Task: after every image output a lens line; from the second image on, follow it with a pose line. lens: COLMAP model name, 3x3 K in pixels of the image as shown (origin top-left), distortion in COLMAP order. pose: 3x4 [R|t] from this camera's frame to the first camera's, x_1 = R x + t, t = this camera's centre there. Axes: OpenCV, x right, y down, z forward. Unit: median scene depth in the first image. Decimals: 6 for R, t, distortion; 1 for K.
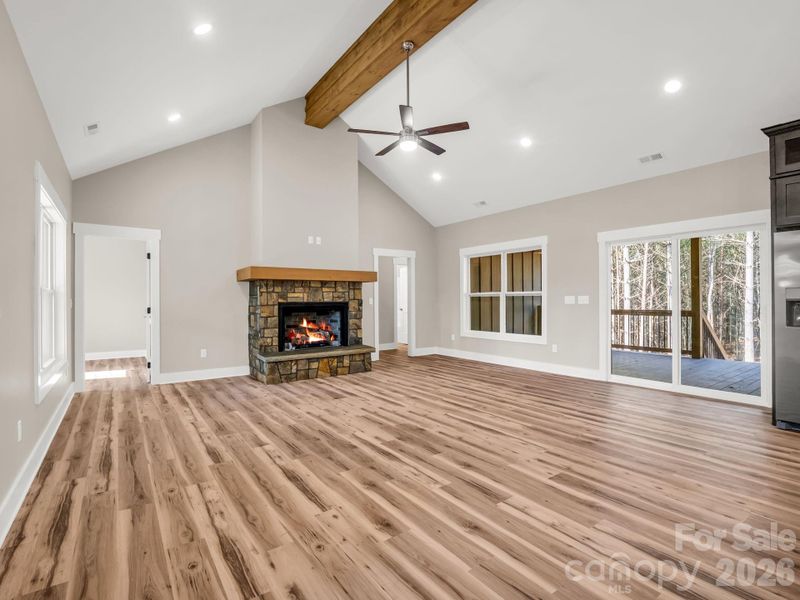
lens RADIAL K [[397.2, 0, 397.5], [0, 397.2, 297.2], [0, 0, 1]] dist [-0.011413, -0.000165]
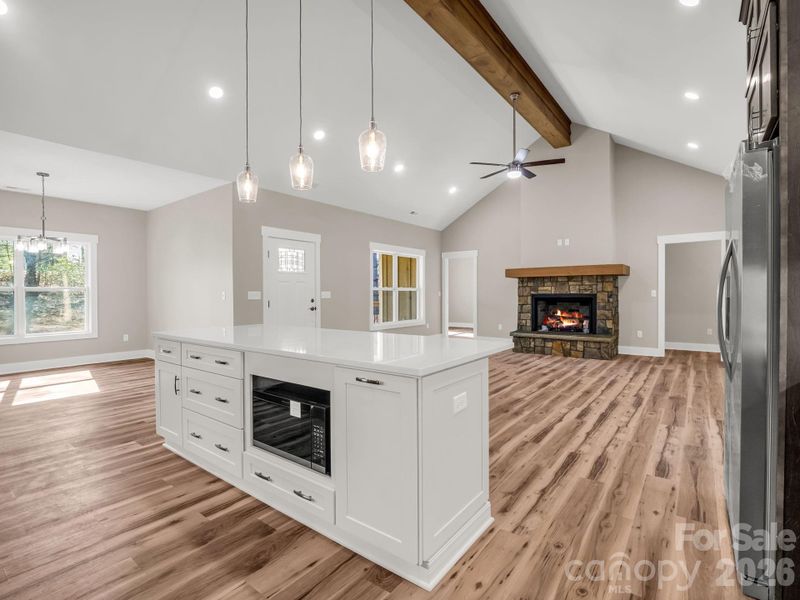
lens RADIAL K [[397.2, 0, 397.5], [0, 397.2, 297.2], [0, 0, 1]] dist [-0.011413, -0.000165]
pose [[0.284828, 0.013285, -0.958487, 0.822774], [0.009162, 0.999821, 0.016580, -0.002387], [0.958535, -0.013504, 0.284655, 0.182269]]
